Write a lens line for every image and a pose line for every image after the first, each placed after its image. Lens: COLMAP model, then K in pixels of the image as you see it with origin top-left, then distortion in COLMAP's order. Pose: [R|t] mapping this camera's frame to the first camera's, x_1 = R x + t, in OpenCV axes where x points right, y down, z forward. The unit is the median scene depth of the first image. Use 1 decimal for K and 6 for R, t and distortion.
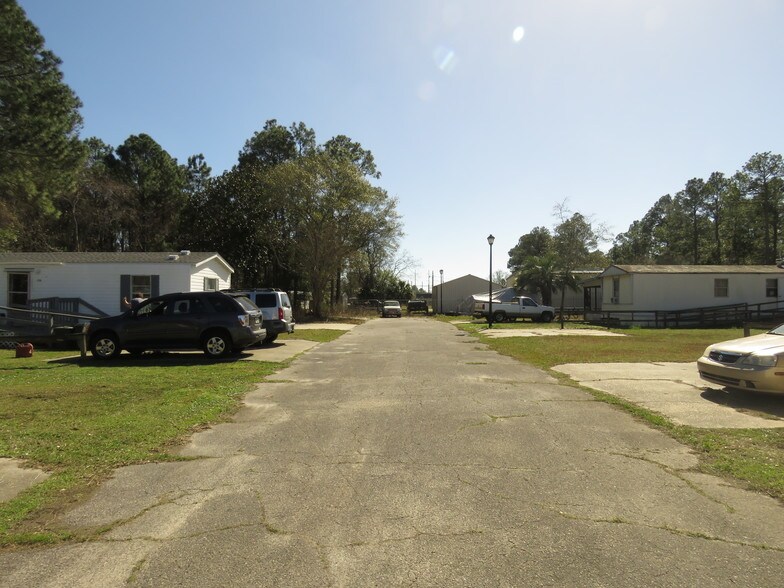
lens RADIAL K [[507.7, 0, 394.4], [0, 507.7, 296.5], [0, 0, 1]] dist [0.006126, 0.002005]
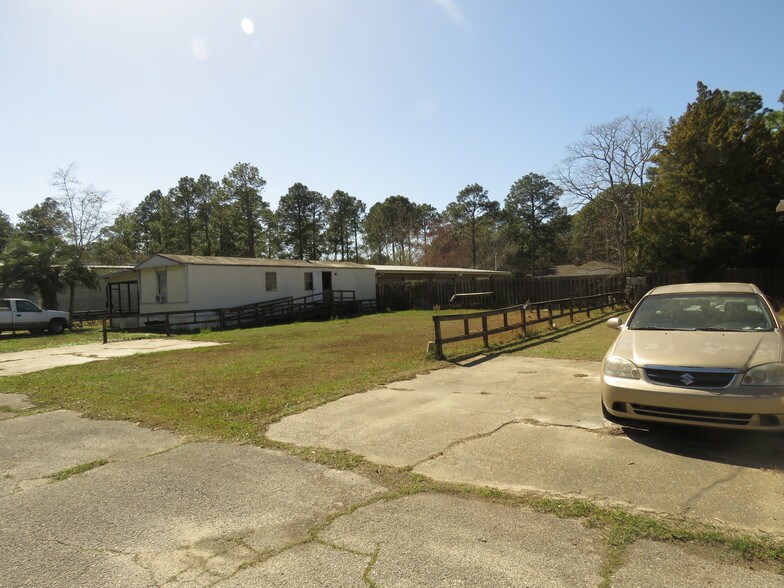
lens RADIAL K [[507.7, 0, 394.4], [0, 507.7, 296.5], [0, 0, 1]] dist [0.006126, 0.002005]
pose [[0.577476, -0.031031, 0.815818, -0.002470], [0.030468, 0.999400, 0.016447, 0.001903], [-0.815839, 0.015358, 0.578075, 0.199168]]
